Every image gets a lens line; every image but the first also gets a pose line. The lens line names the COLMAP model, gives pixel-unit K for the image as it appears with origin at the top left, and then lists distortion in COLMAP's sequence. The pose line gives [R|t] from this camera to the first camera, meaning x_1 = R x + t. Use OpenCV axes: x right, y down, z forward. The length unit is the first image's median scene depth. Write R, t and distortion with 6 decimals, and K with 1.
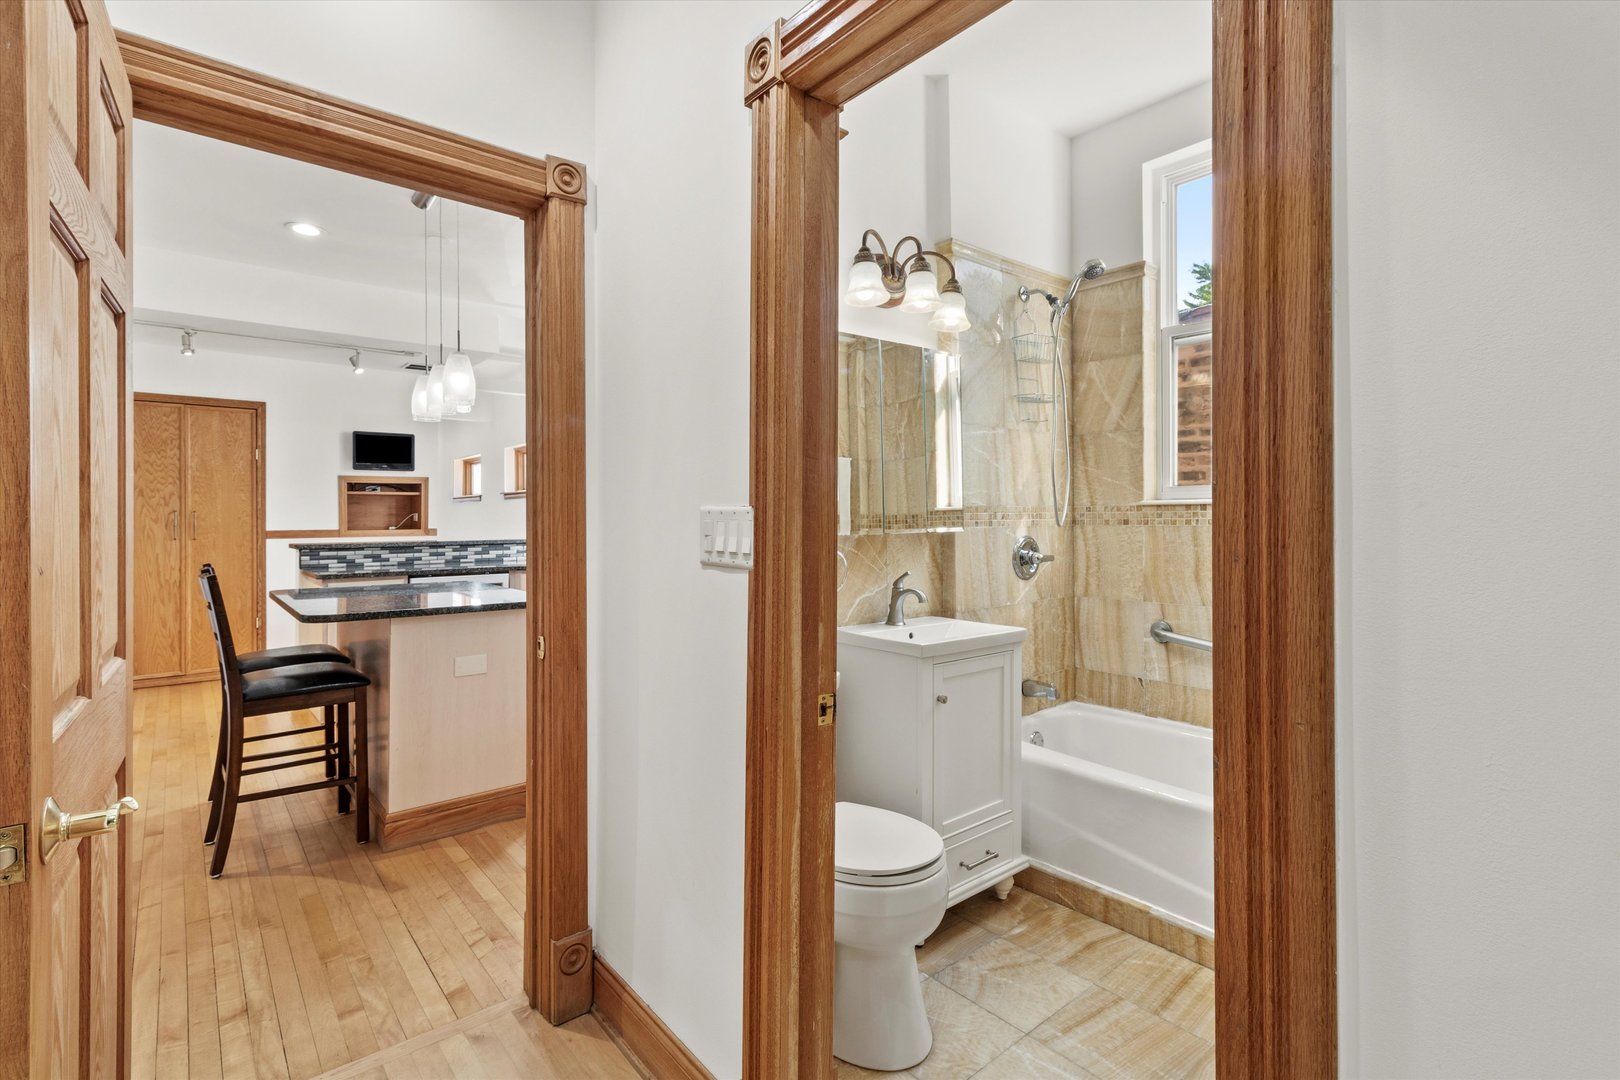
lens RADIAL K [[761.4, 0, 810.3], [0, 761.4, 509.0], [0, 0, 1]] dist [0.012902, 0.000111]
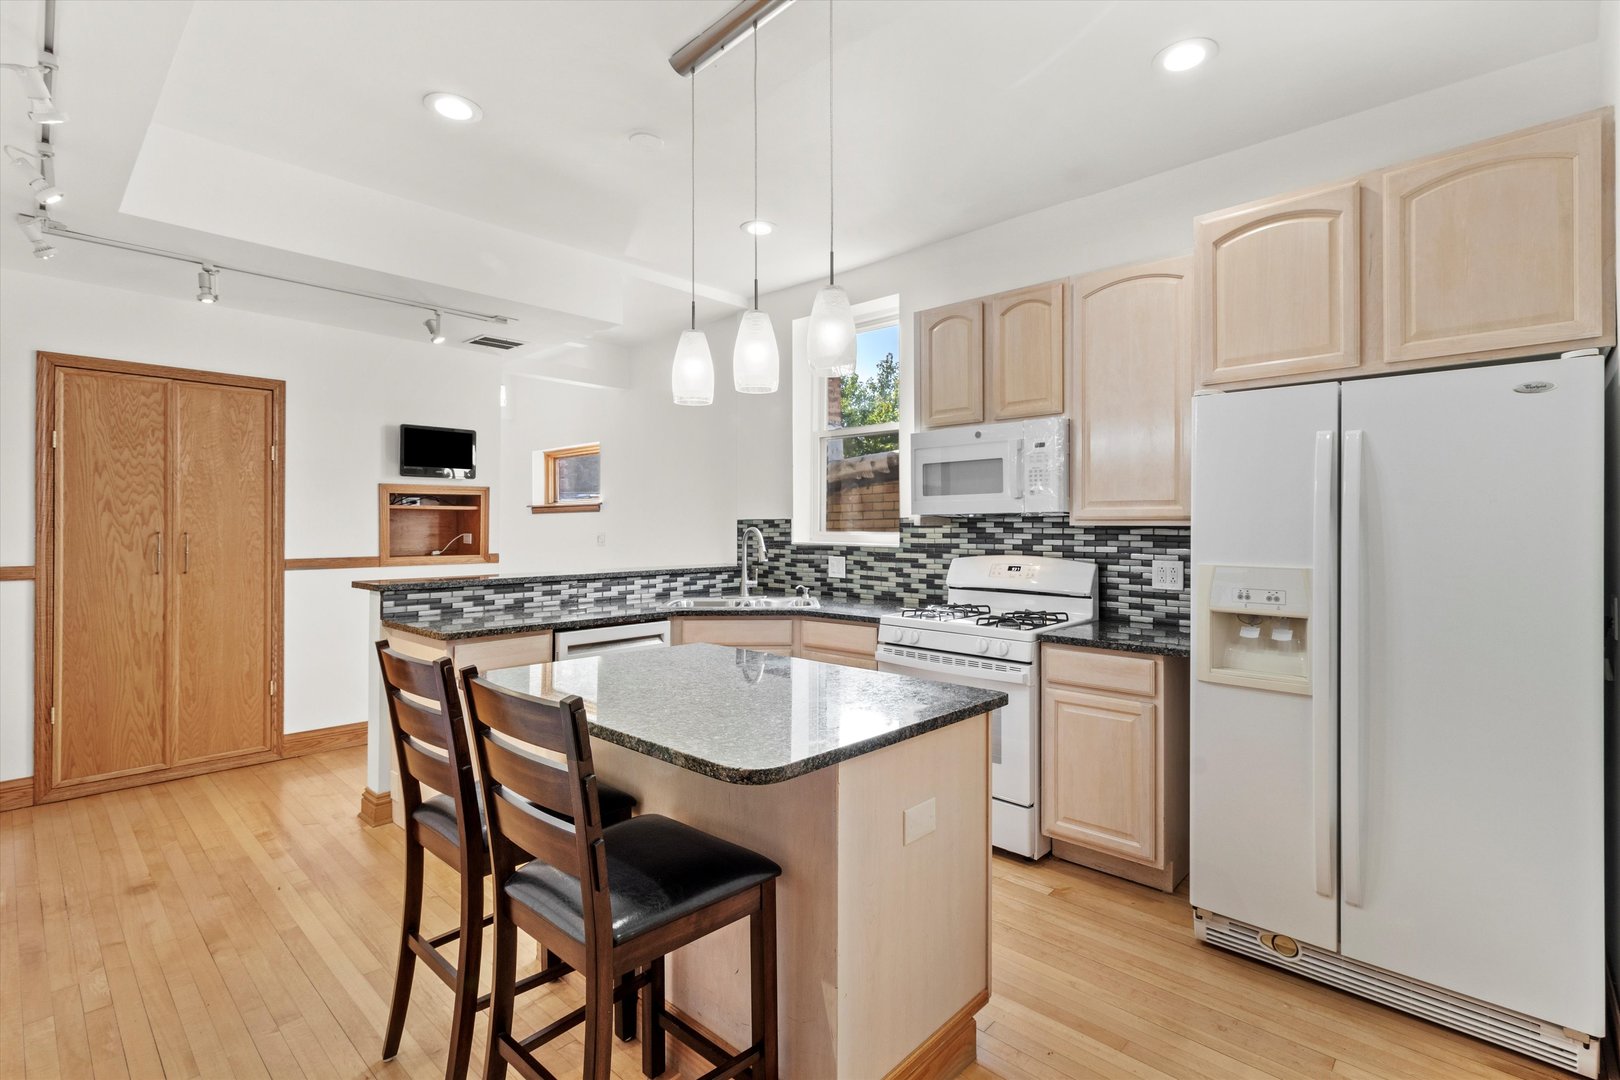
lens RADIAL K [[753.7, 0, 816.0], [0, 753.7, 517.7], [0, 0, 1]] dist [0.003068, 0.000353]
pose [[0.990814, 0.006832, 0.135058, -0.330399], [-0.006471, 0.999974, -0.003108, -0.012317], [-0.135075, 0.002206, 0.990833, 0.243755]]
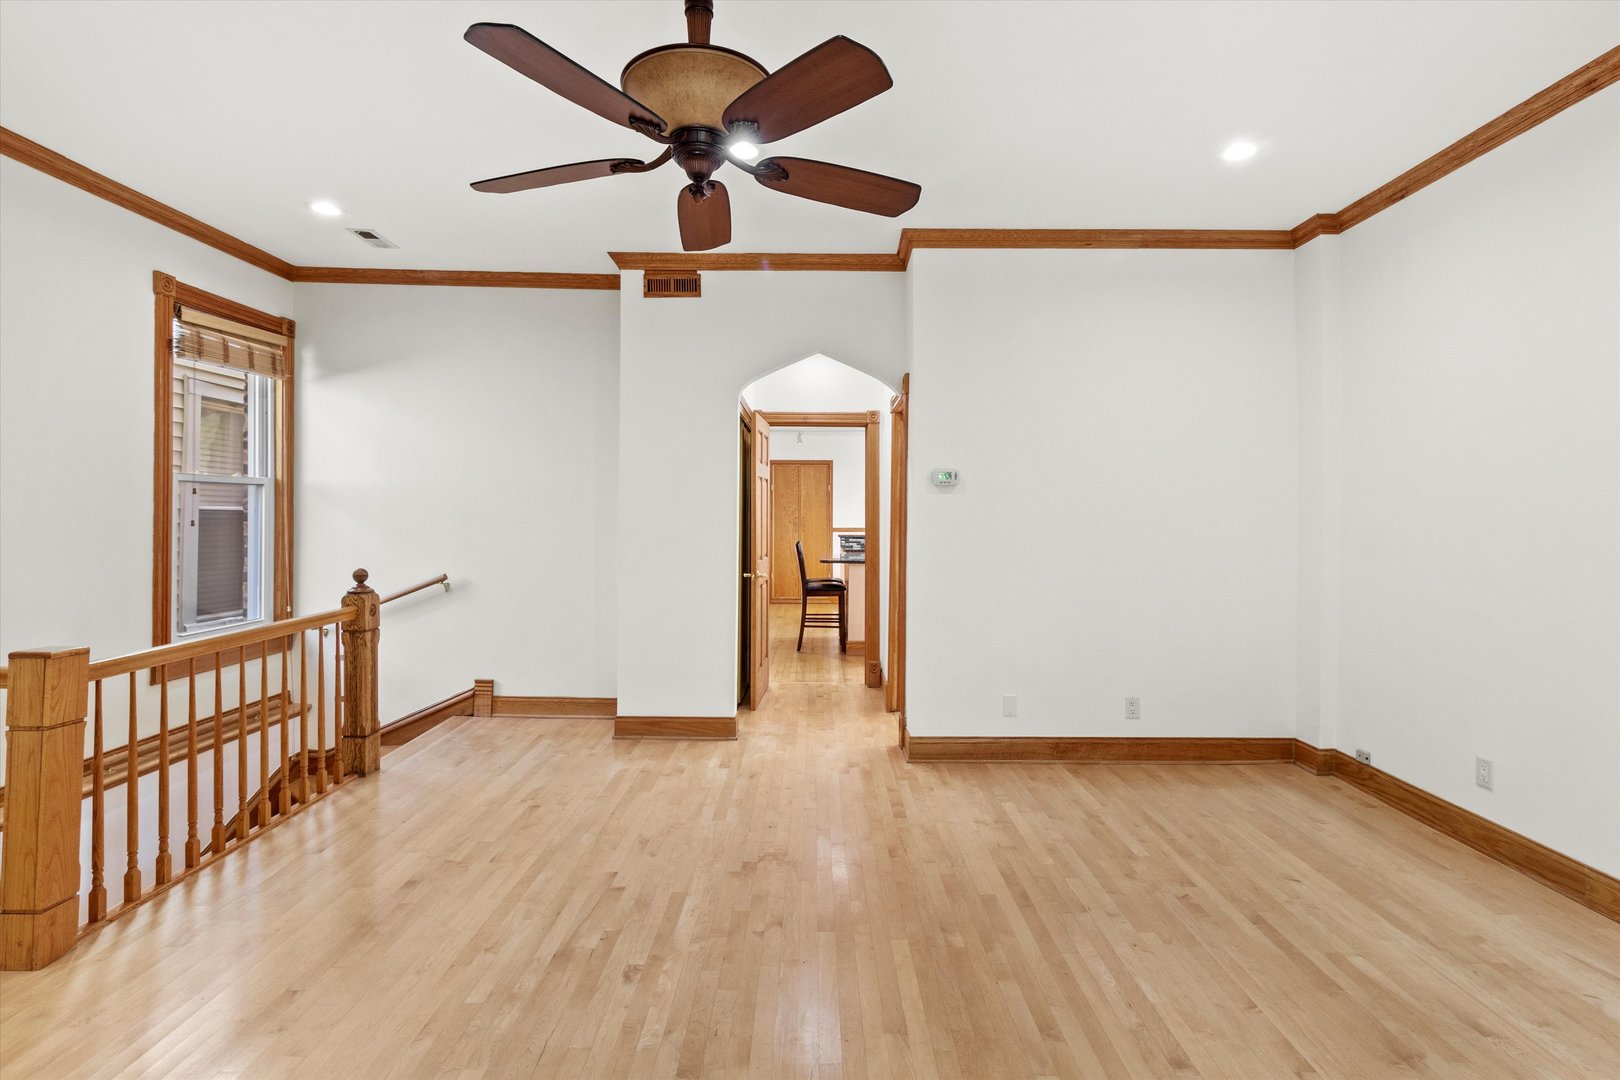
lens RADIAL K [[776.3, 0, 817.9], [0, 776.3, 509.8], [0, 0, 1]] dist [0.002290, 0.000104]
pose [[0.769244, 0.003436, -0.638946, 0.525561], [-0.002581, 0.999994, 0.002271, -0.021225], [0.638950, -0.000098, 0.769249, -0.540886]]
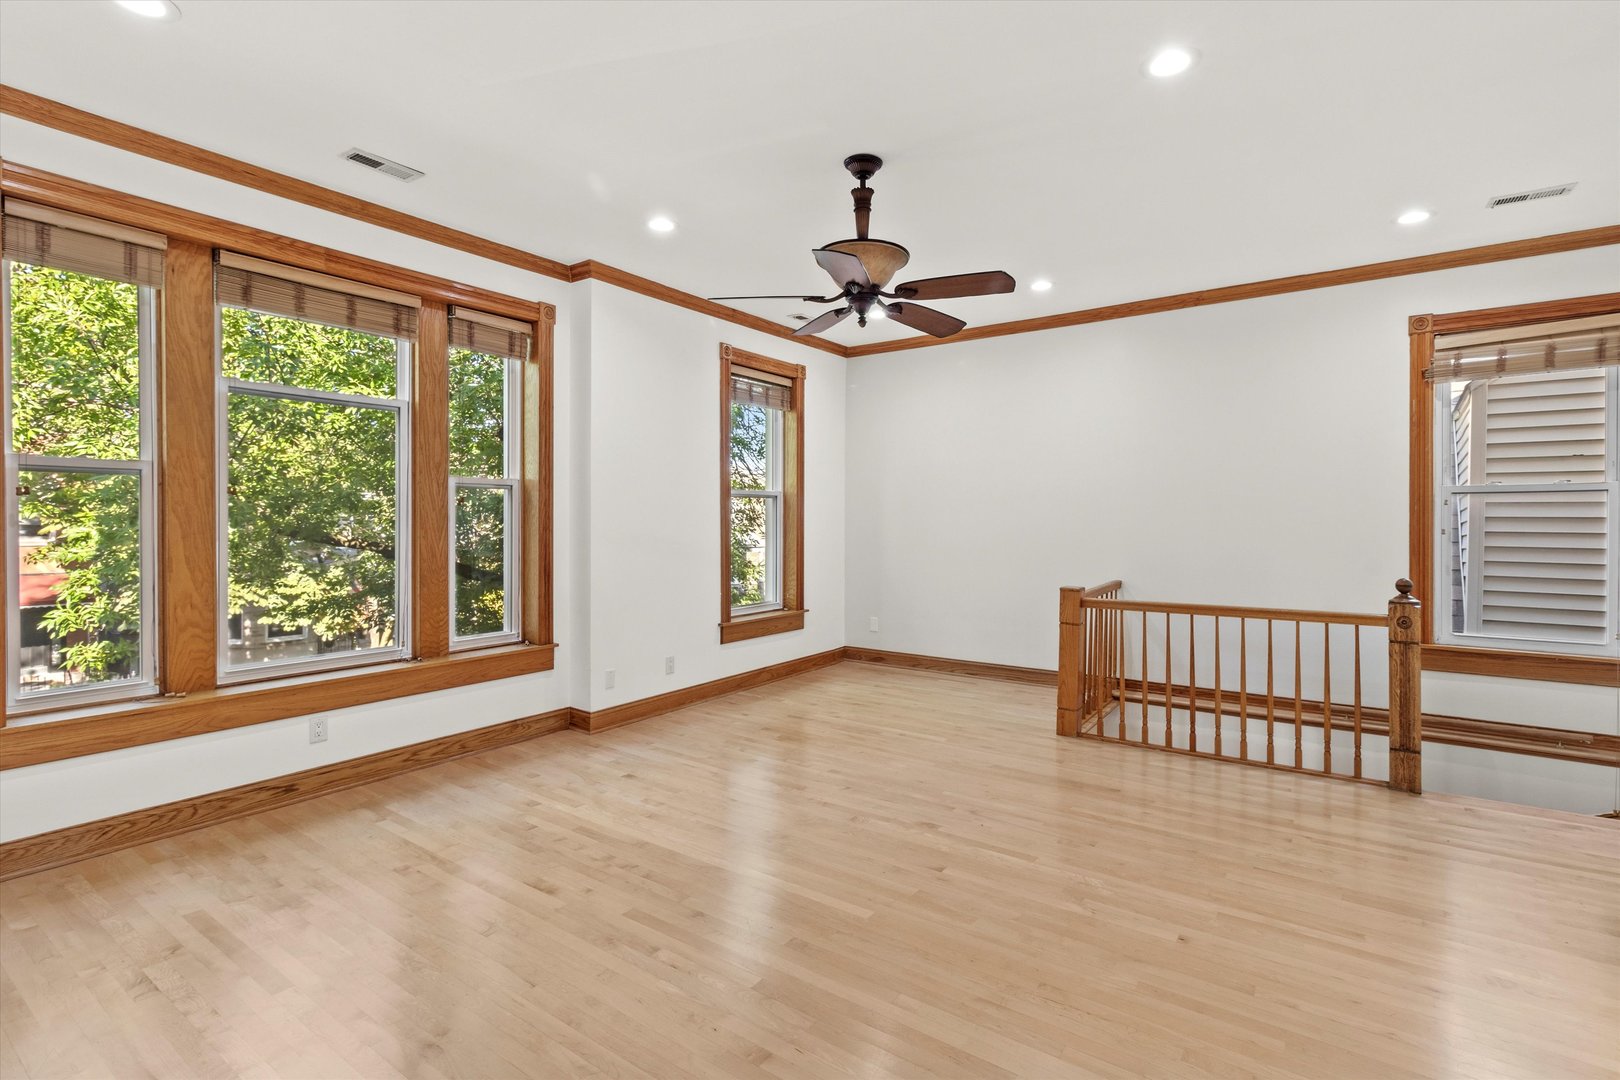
lens RADIAL K [[769.6, 0, 824.2], [0, 769.6, 525.0], [0, 0, 1]] dist [0.001600, 0.000328]
pose [[-0.964134, 0.001934, -0.265409, 0.431572], [0.002021, 0.999998, -0.000052, -0.013642], [0.265409, -0.000586, -0.964136, 0.265100]]
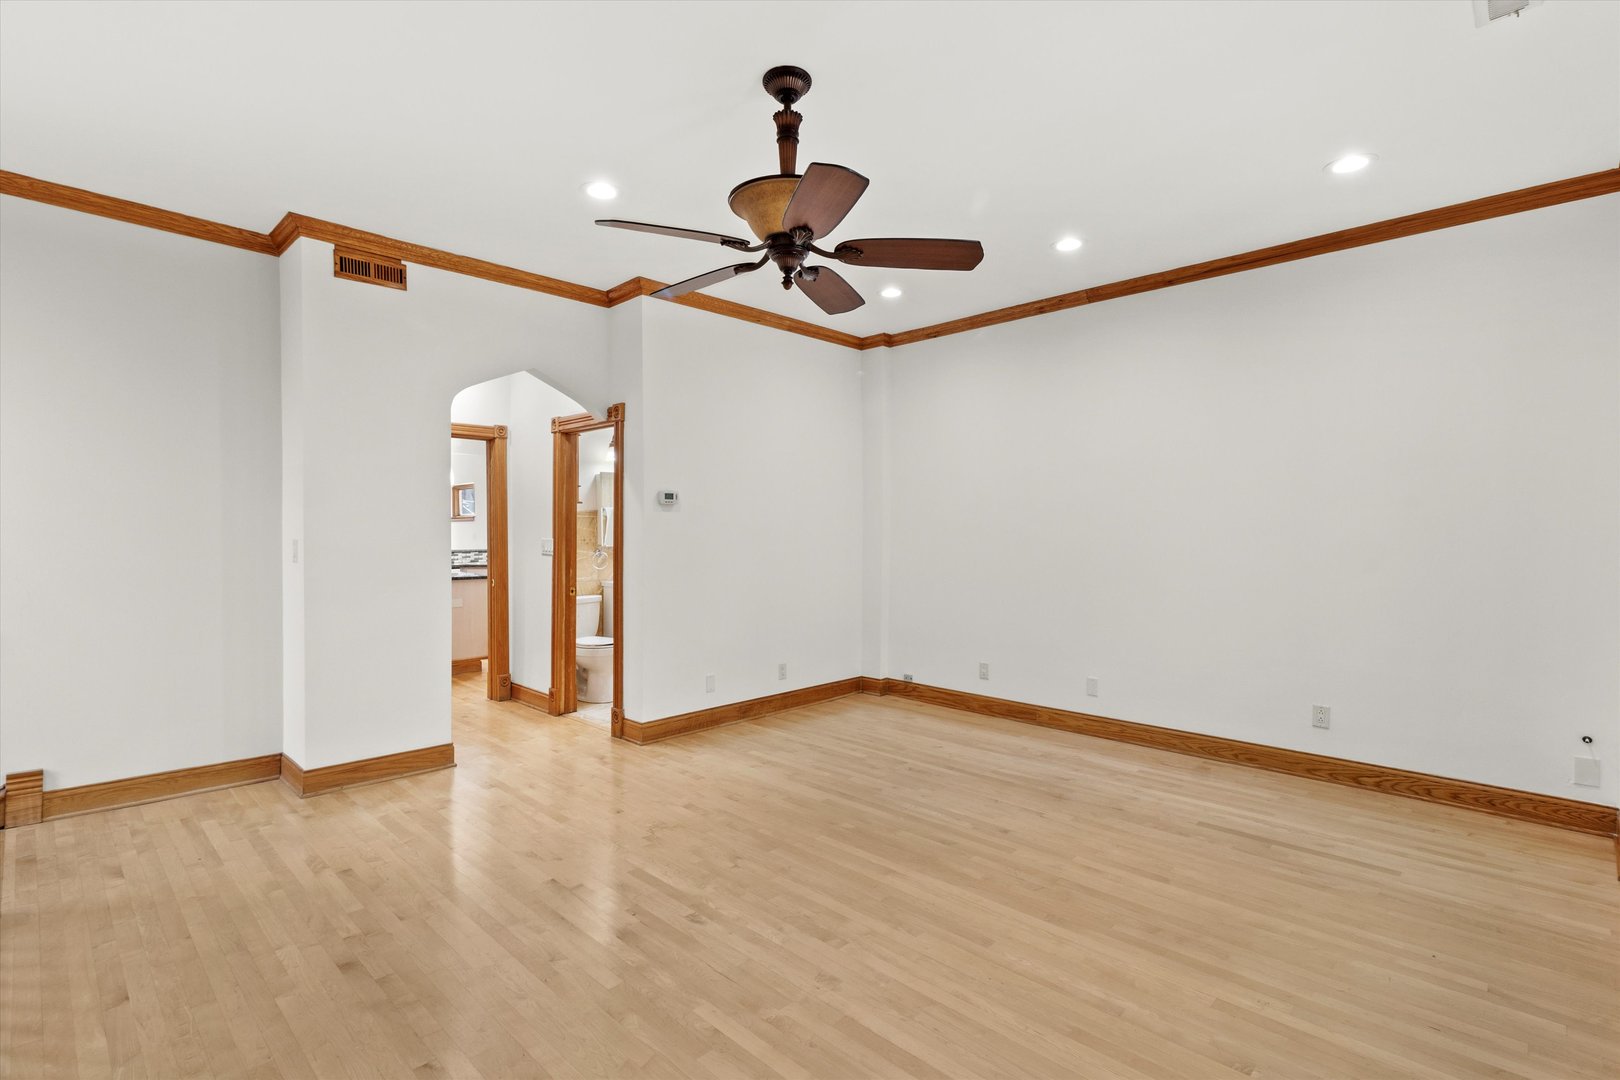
lens RADIAL K [[758.3, 0, 810.0], [0, 758.3, 540.0], [0, 0, 1]] dist [0.004208, 0.000187]
pose [[0.995104, 0.002186, 0.098810, 0.215782], [-0.004426, 0.999738, 0.022451, -0.023123], [-0.098735, -0.022778, 0.994853, -0.758593]]
